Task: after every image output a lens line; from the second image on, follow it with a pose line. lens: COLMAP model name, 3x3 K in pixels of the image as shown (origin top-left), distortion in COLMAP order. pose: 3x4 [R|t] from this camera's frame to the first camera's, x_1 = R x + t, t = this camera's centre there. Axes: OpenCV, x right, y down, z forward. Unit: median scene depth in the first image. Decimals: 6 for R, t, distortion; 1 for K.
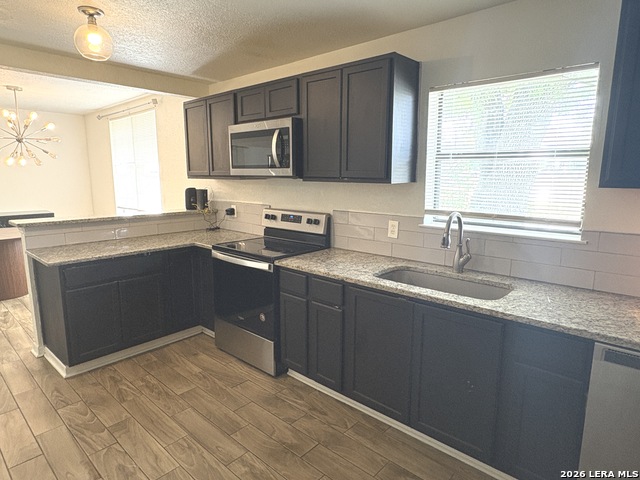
lens RADIAL K [[378.7, 0, 311.0], [0, 378.7, 238.9], [0, 0, 1]] dist [0.002072, -0.001084]
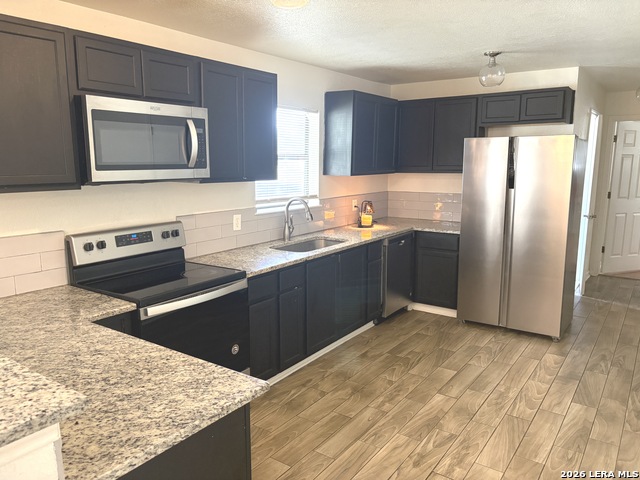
lens RADIAL K [[489.3, 0, 317.1], [0, 489.3, 244.5], [0, 0, 1]] dist [0.023438, -0.040699]
pose [[-0.123191, -0.172799, 0.977223, -1.189007], [0.169292, 0.966630, 0.192267, -0.194587], [-0.977836, 0.189122, -0.089827, 0.907255]]
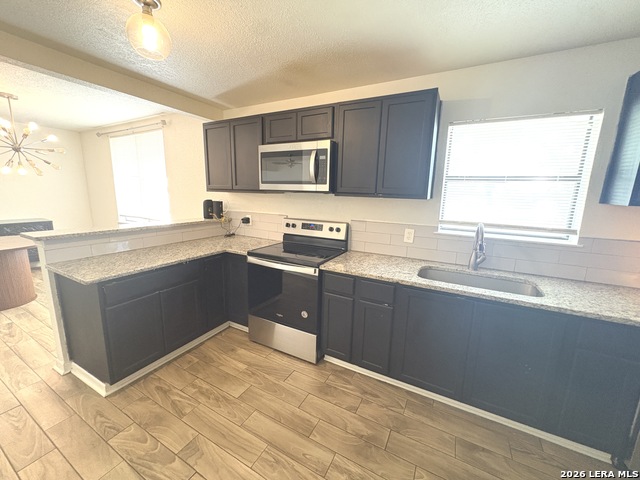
lens RADIAL K [[254.8, 0, 317.0], [0, 254.8, 239.4], [0, 0, 1]] dist [0.000476, -0.000247]
pose [[0.969827, -0.024259, 0.242583, -0.281784], [0.019659, 0.999578, 0.021363, -0.037067], [-0.242999, -0.015949, 0.969895, 0.254342]]
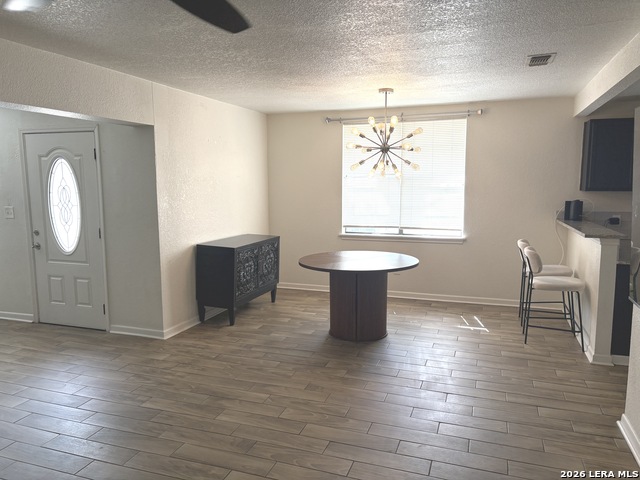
lens RADIAL K [[489.3, 0, 320.0], [0, 489.3, 238.4], [0, 0, 1]] dist [0.023438, -0.040699]
pose [[0.914018, -0.055790, 0.401818, -2.246579], [0.077419, 0.996283, -0.037778, -0.051808], [-0.398217, 0.065638, 0.914940, 0.096454]]
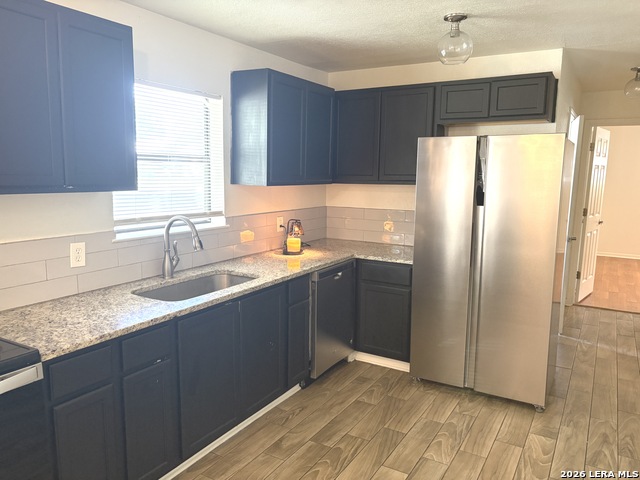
lens RADIAL K [[489.3, 0, 322.5], [0, 489.3, 246.5], [0, 0, 1]] dist [0.023438, -0.040699]
pose [[-0.209379, -0.155268, 0.965429, -0.762255], [0.152570, 0.970033, 0.189097, -0.143533], [-0.965859, 0.186888, -0.179416, 0.713529]]
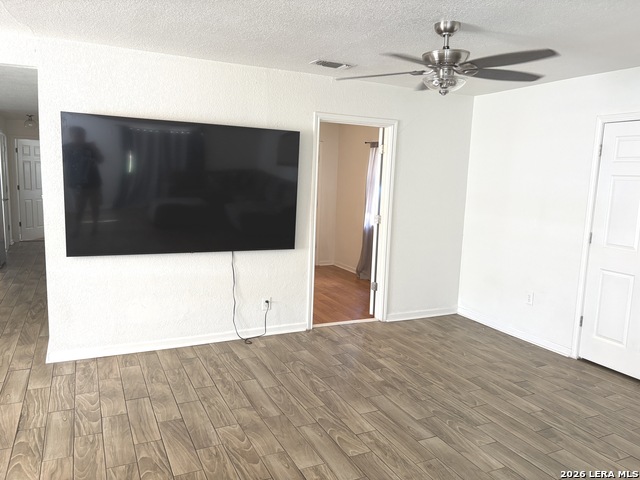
lens RADIAL K [[489.3, 0, 318.8], [0, 489.3, 241.3], [0, 0, 1]] dist [0.023438, -0.040699]
pose [[-0.929871, -0.074125, 0.360340, -2.373874], [0.038106, 0.954815, 0.294749, -0.327240], [-0.365906, 0.287810, -0.885030, 1.757559]]
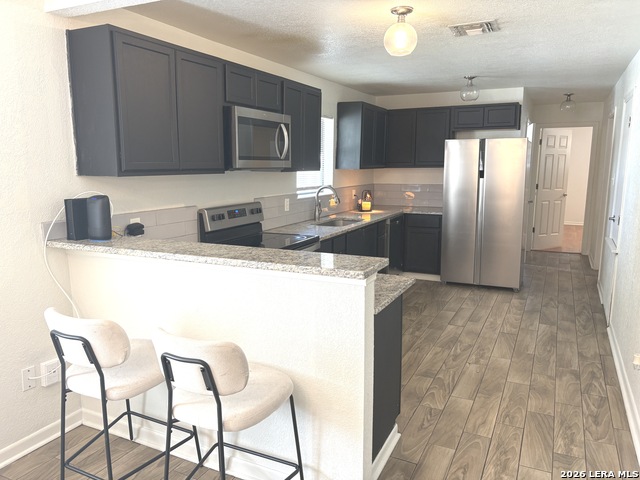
lens RADIAL K [[489.3, 0, 321.9], [0, 489.3, 244.0], [0, 0, 1]] dist [0.023438, -0.040699]
pose [[-0.290215, -0.160041, 0.943484, -1.513288], [0.162670, 0.963318, 0.213442, -0.245774], [-0.943034, 0.215421, -0.253535, 1.353150]]
